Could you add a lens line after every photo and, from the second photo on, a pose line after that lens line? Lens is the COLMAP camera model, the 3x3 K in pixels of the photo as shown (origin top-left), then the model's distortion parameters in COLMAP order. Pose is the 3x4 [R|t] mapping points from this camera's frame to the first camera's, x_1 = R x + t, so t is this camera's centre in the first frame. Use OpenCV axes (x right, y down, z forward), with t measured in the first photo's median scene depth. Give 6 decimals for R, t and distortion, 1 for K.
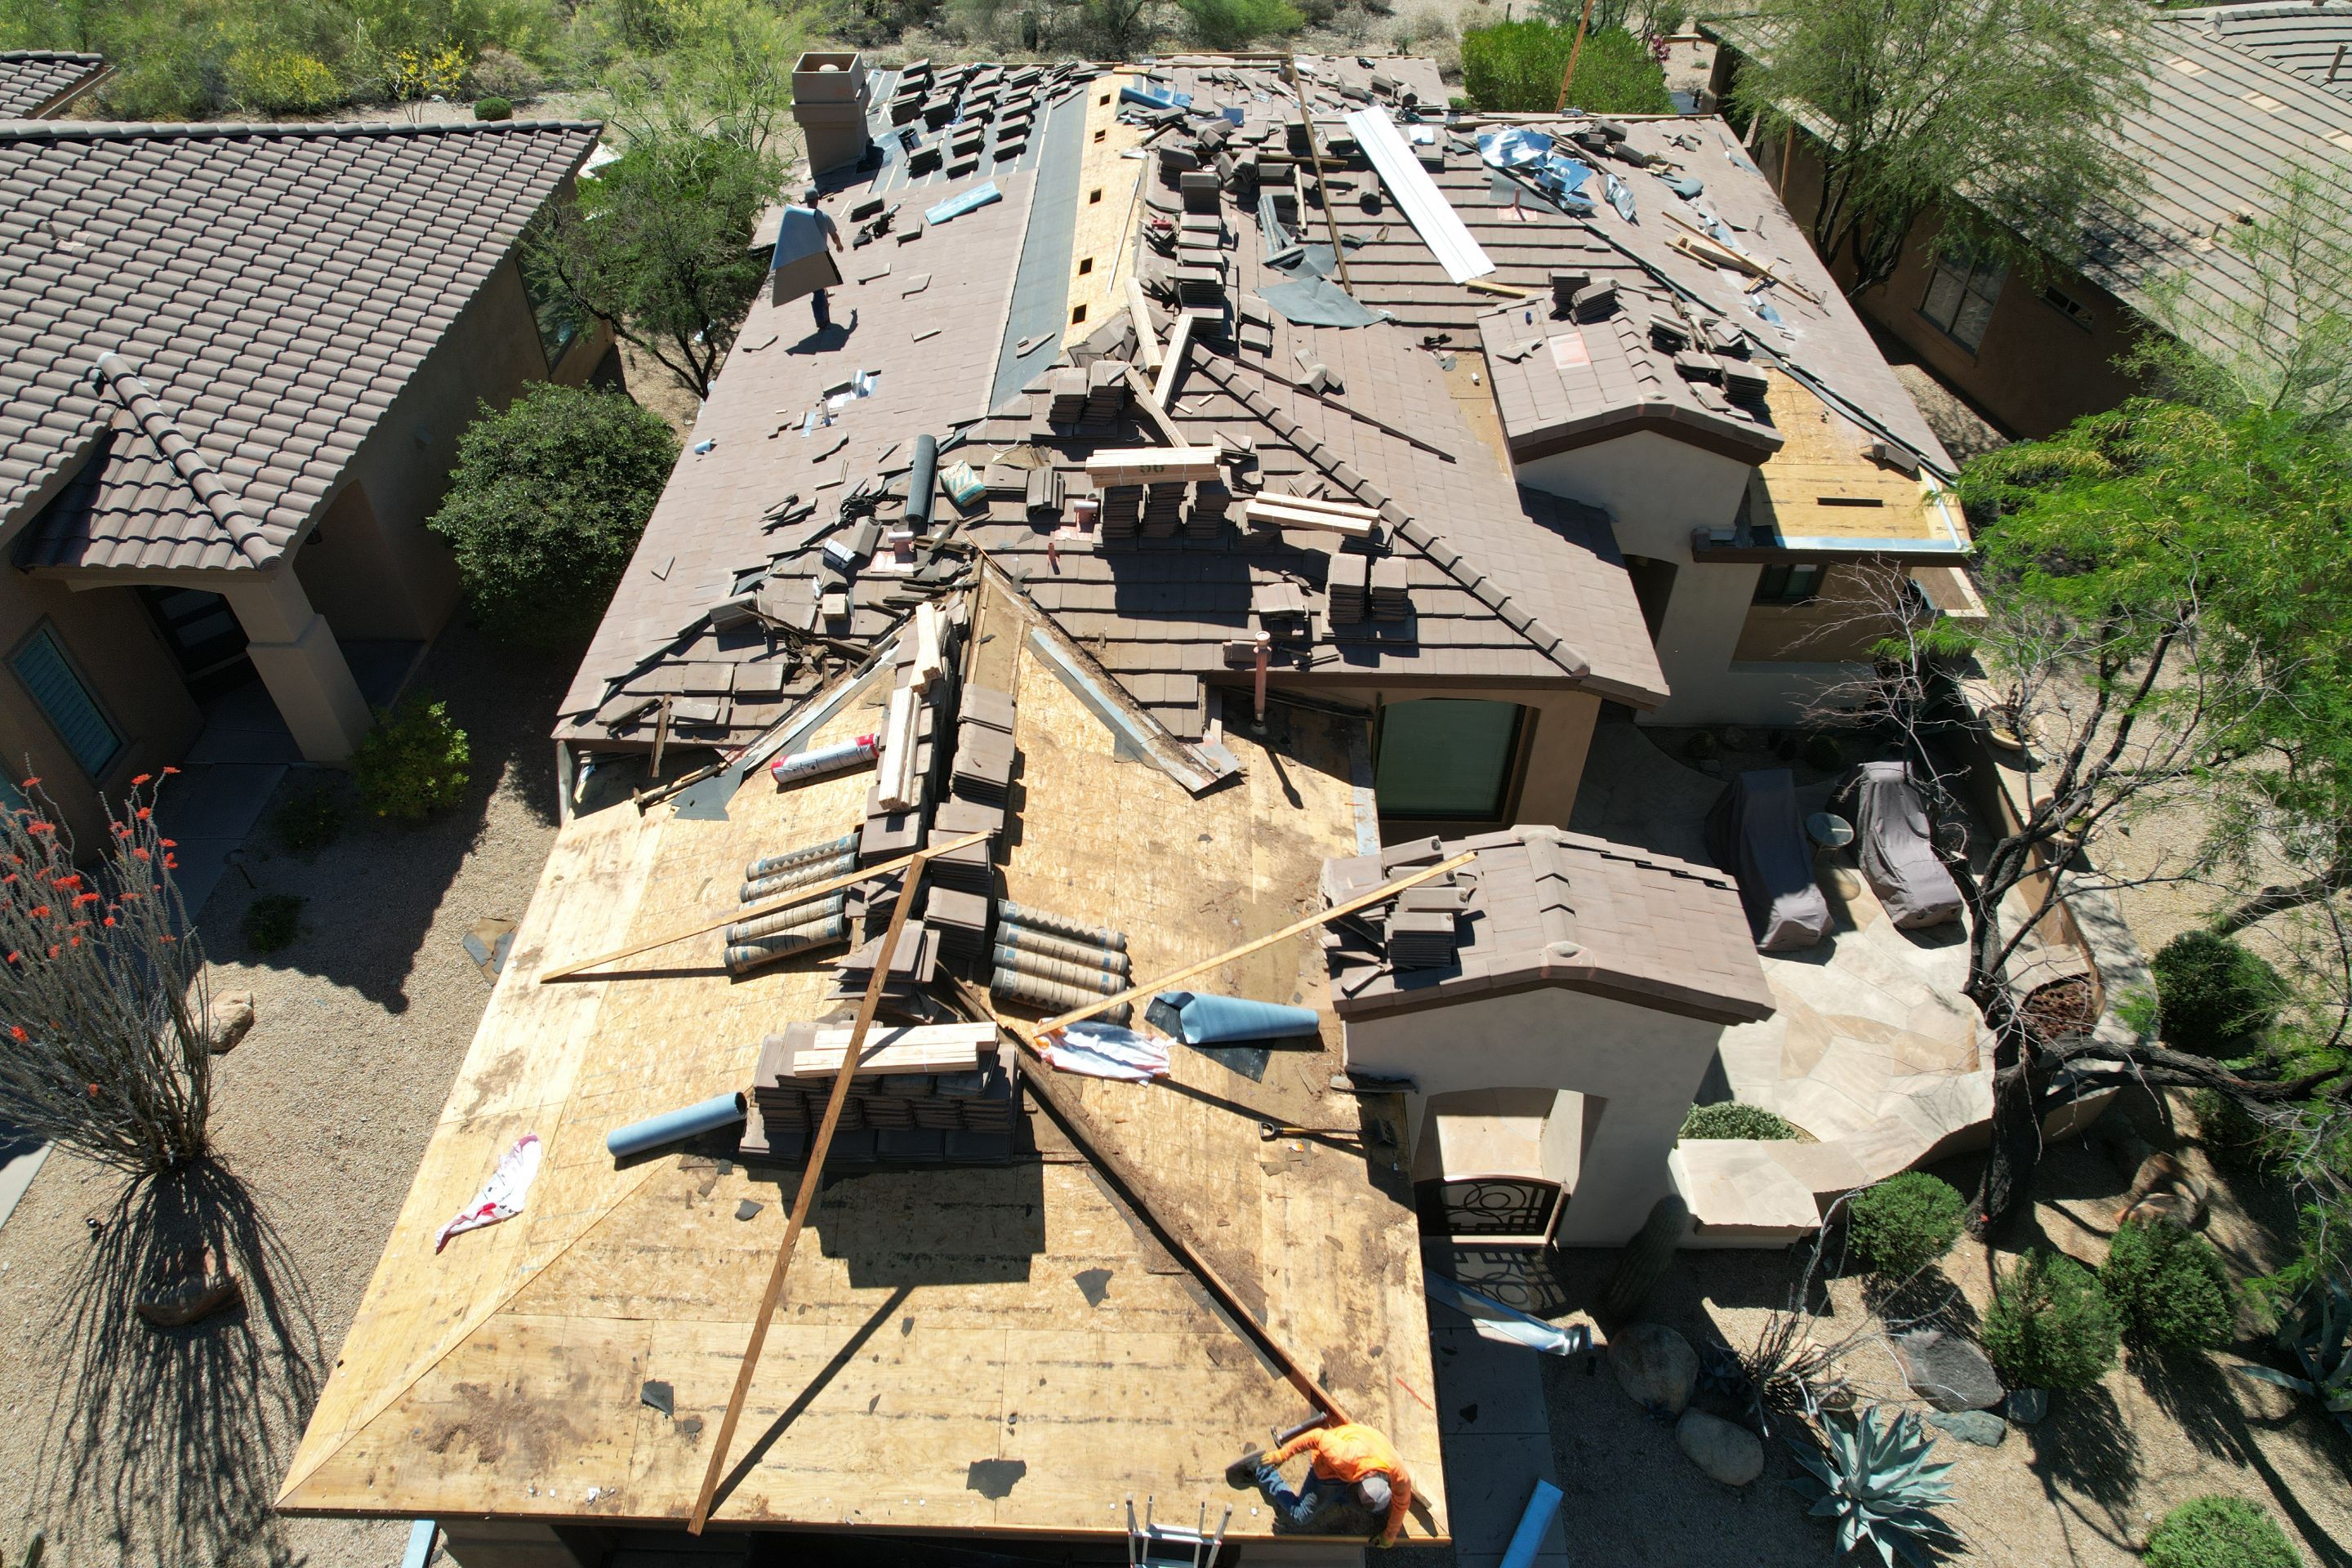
lens RADIAL K [[1503.5, 0, 1177.0], [0, 1503.5, 775.2], [0, 0, 1]] dist [-0.063293, 0.057343]
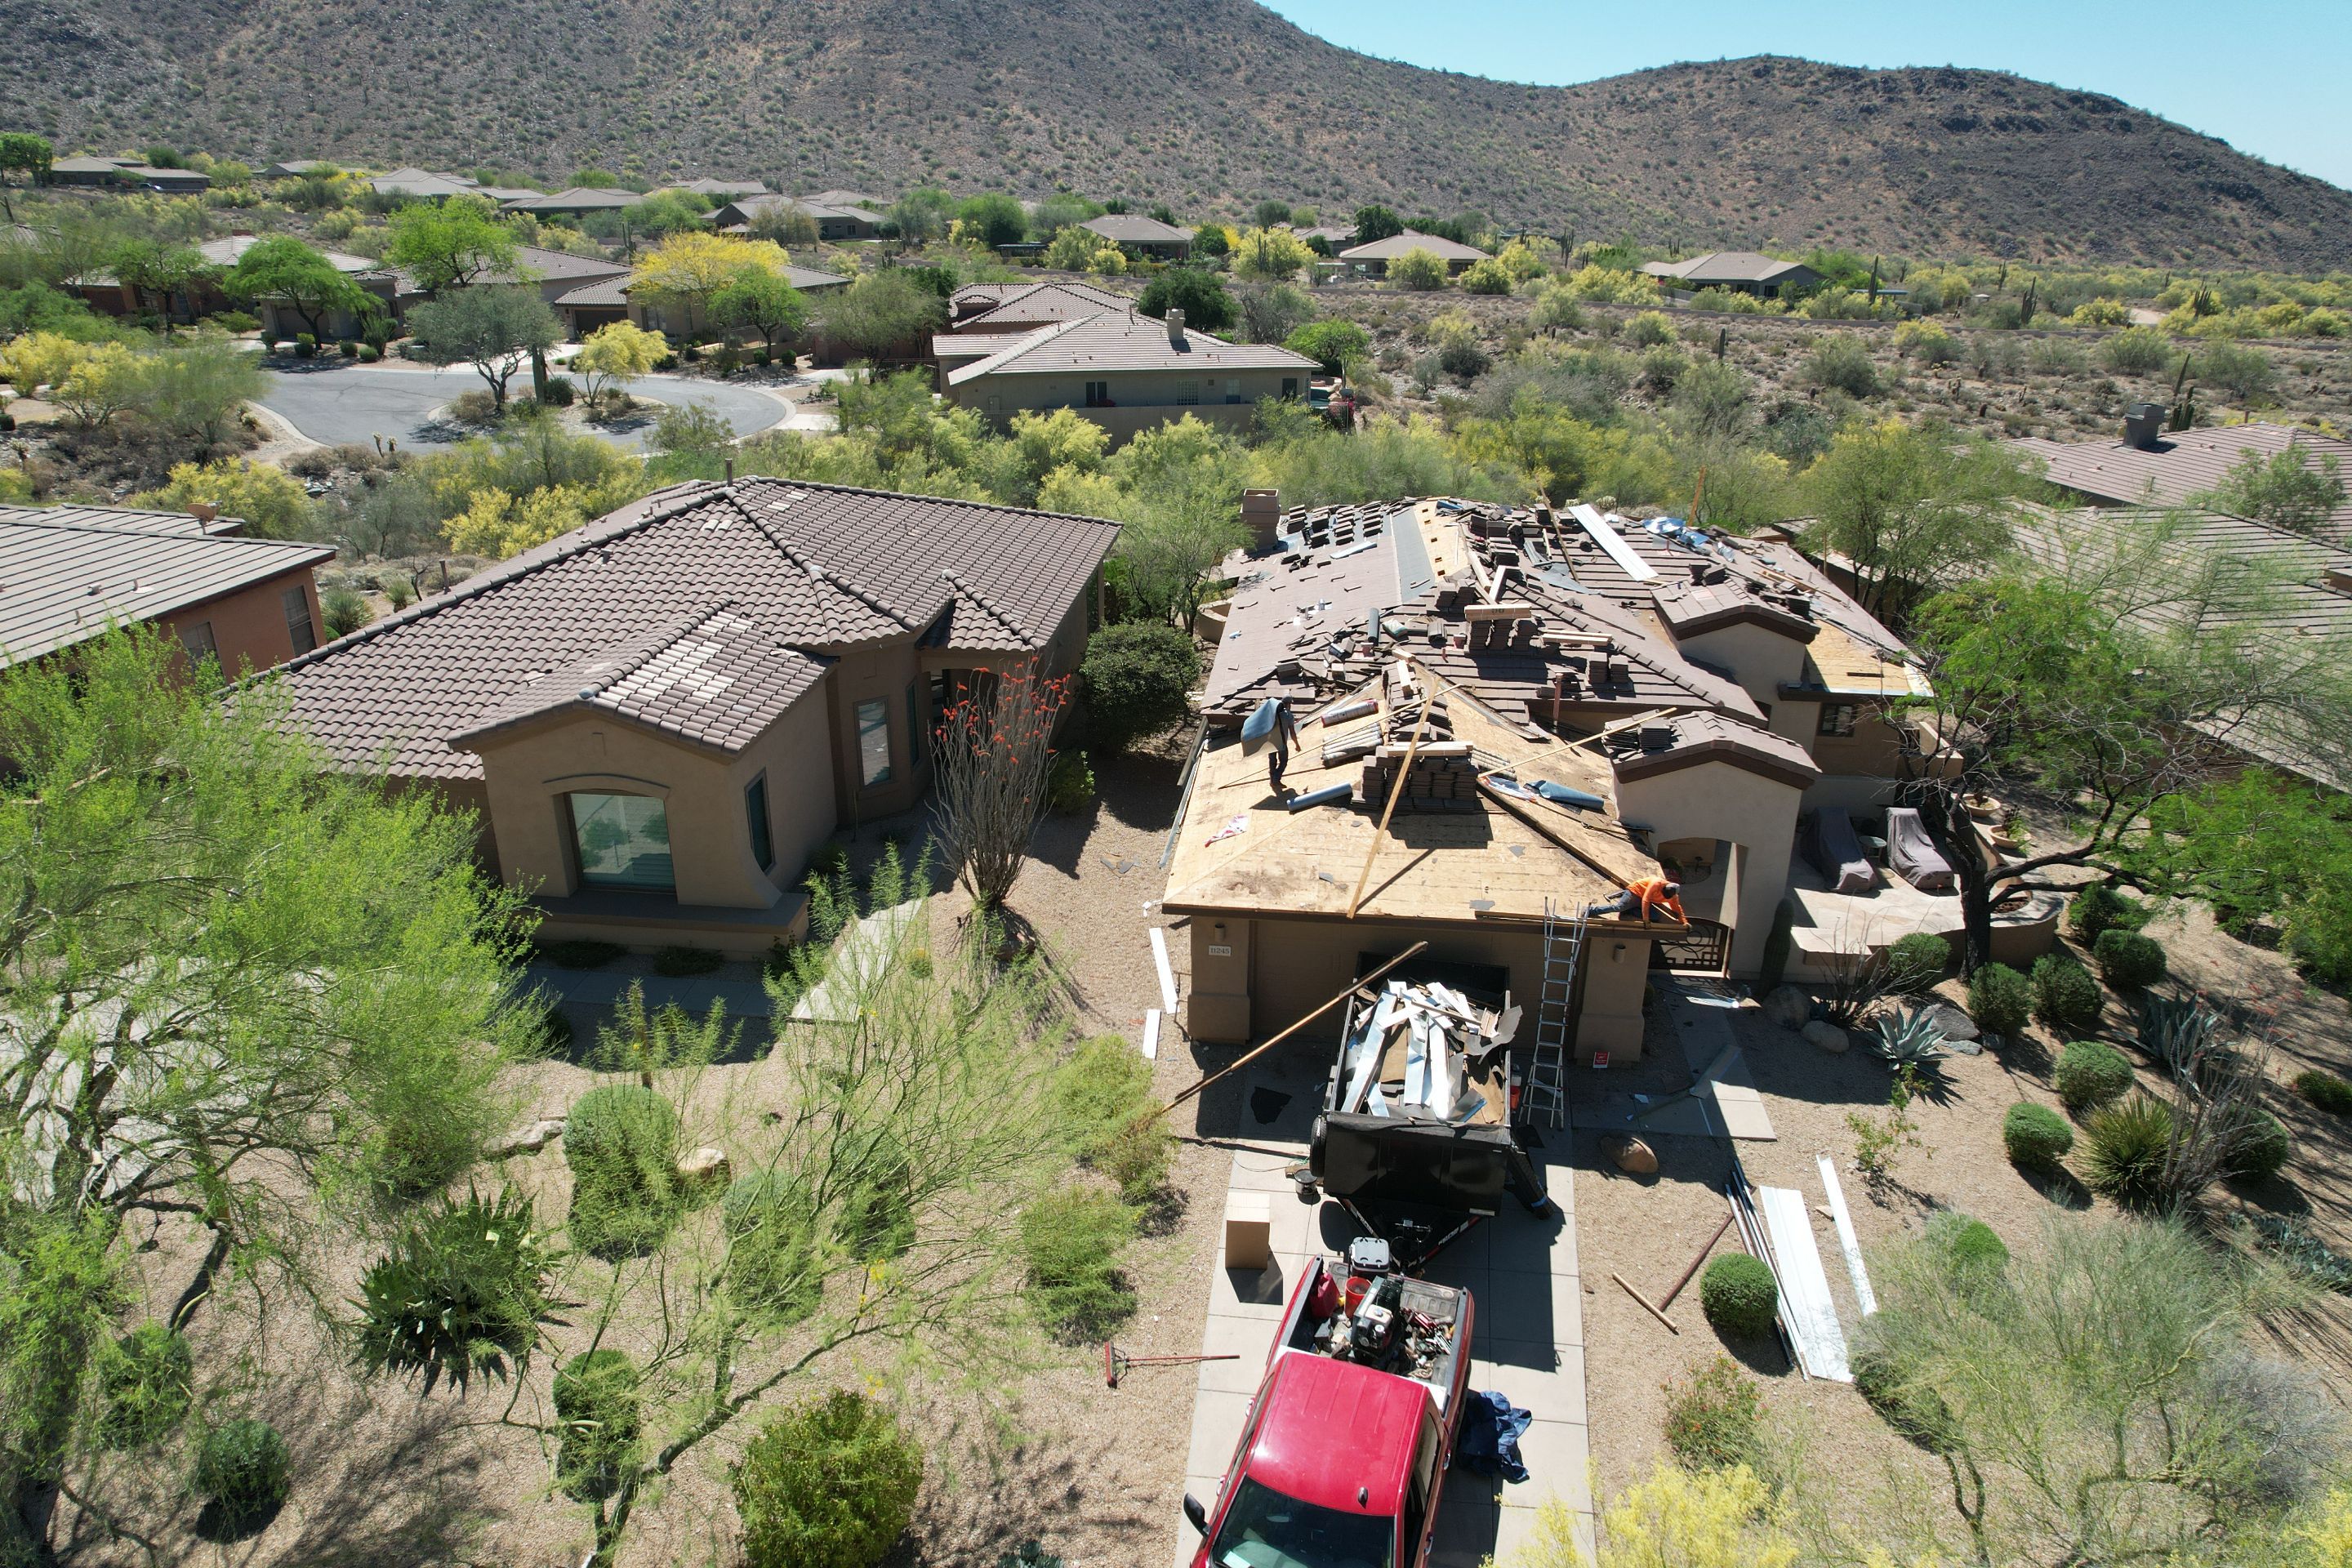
lens RADIAL K [[1503.5, 0, 1177.0], [0, 1503.5, 775.2], [0, 0, 1]] dist [-0.063293, 0.057343]
pose [[0.995531, 0.036814, -0.086968, -0.253453], [-0.067178, 0.923299, -0.378161, 0.763698], [0.066376, 0.382313, 0.921646, -0.779381]]
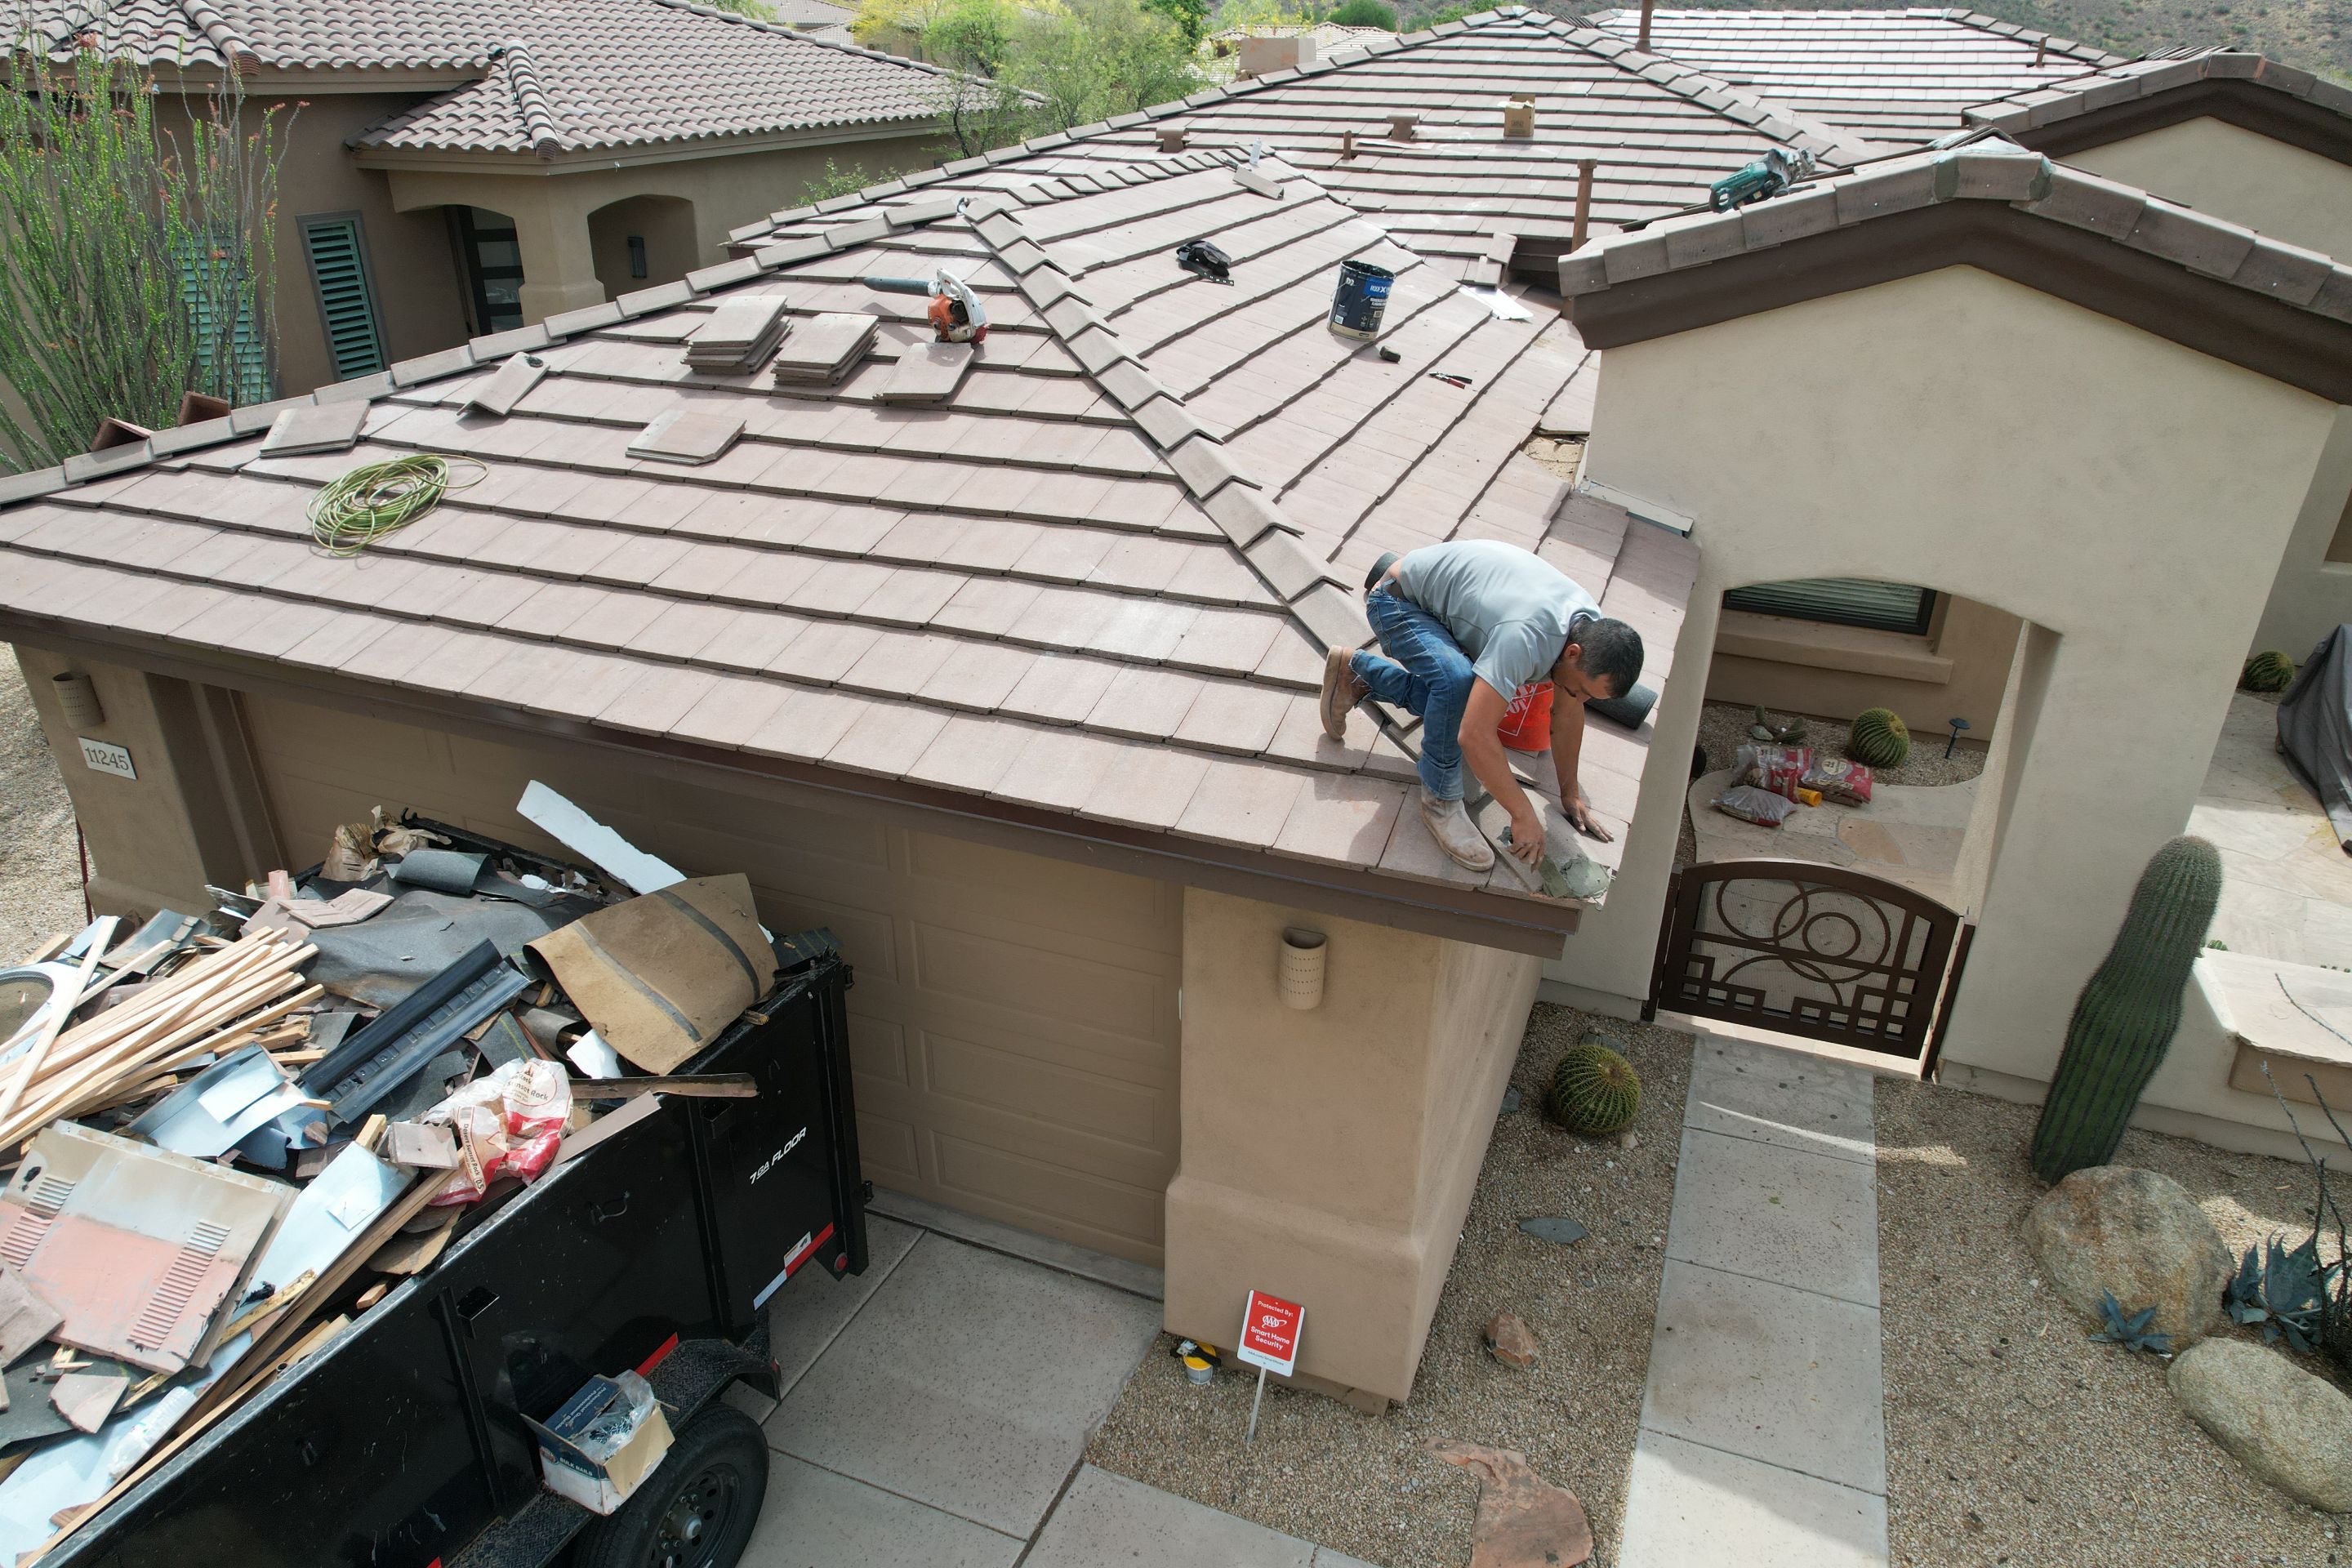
lens RADIAL K [[1503.5, 0, 1177.0], [0, 1503.5, 775.2], [0, 0, 1]] dist [-0.063293, 0.057343]
pose [[0.937461, 0.166927, -0.305453, 0.126880], [-0.250261, 0.933137, -0.258119, 0.388682], [0.241942, 0.318420, 0.916555, 0.358650]]
